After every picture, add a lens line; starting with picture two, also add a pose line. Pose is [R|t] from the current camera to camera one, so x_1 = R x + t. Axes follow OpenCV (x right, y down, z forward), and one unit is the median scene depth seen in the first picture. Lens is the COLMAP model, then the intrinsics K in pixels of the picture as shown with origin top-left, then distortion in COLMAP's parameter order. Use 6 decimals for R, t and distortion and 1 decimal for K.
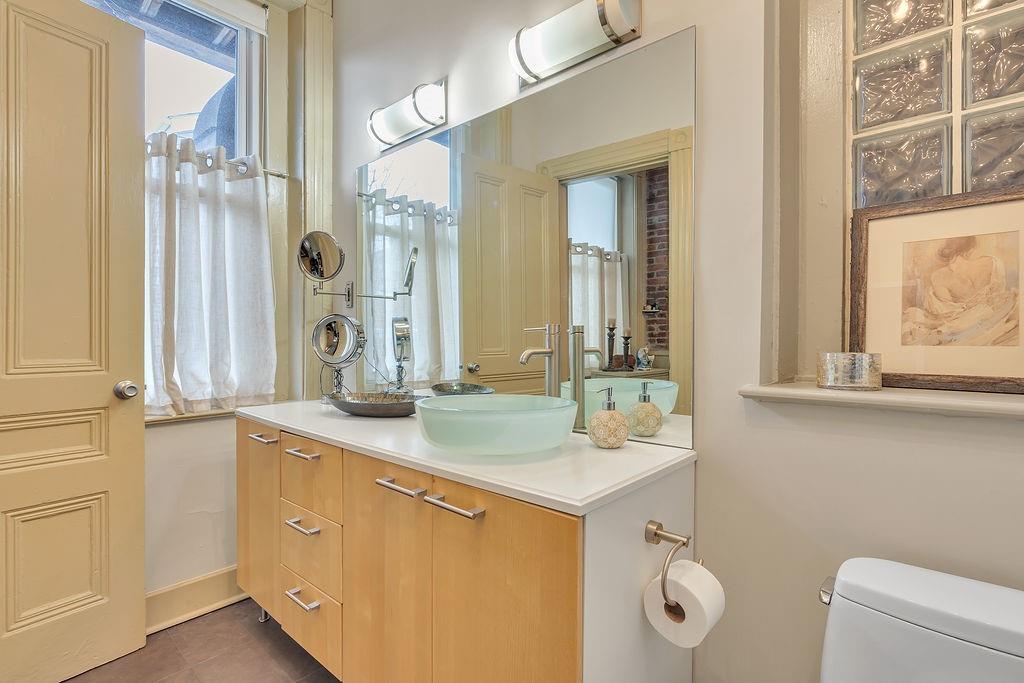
lens RADIAL K [[482.5, 0, 514.5], [0, 482.5, 336.4], [0, 0, 1]] dist [-0.001026, -0.000430]
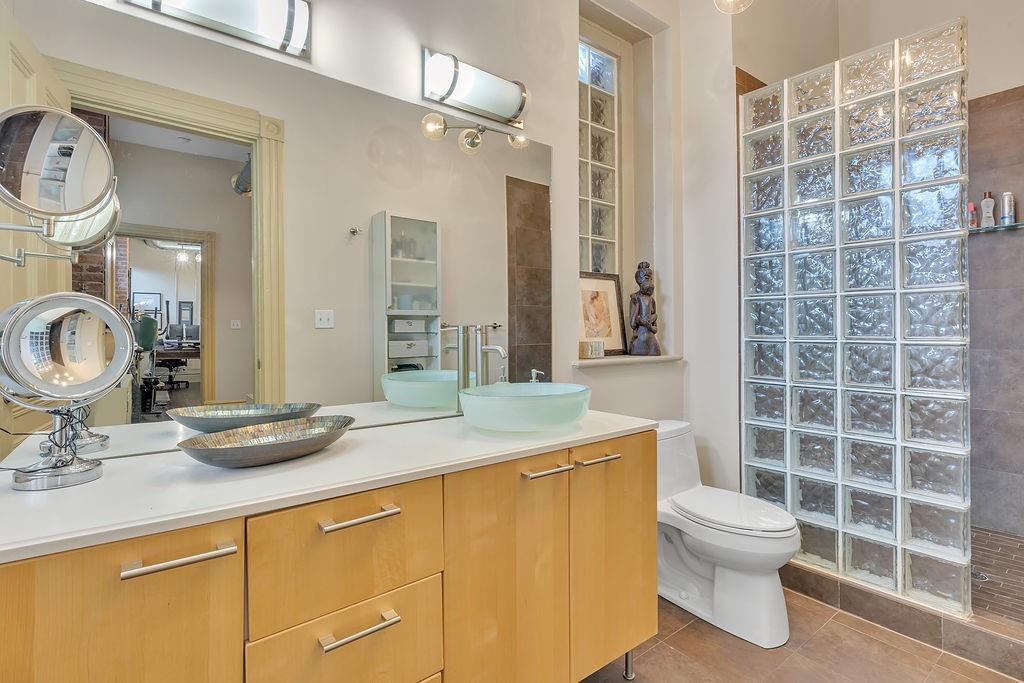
lens RADIAL K [[506.6, 0, 515.8], [0, 506.6, 334.9], [0, 0, 1]] dist [0.001075, -0.000037]
pose [[0.155630, -0.007485, 0.987787, -1.465617], [0.001965, 0.999972, 0.007268, -0.011633], [-0.987813, 0.000810, 0.155640, 0.931726]]
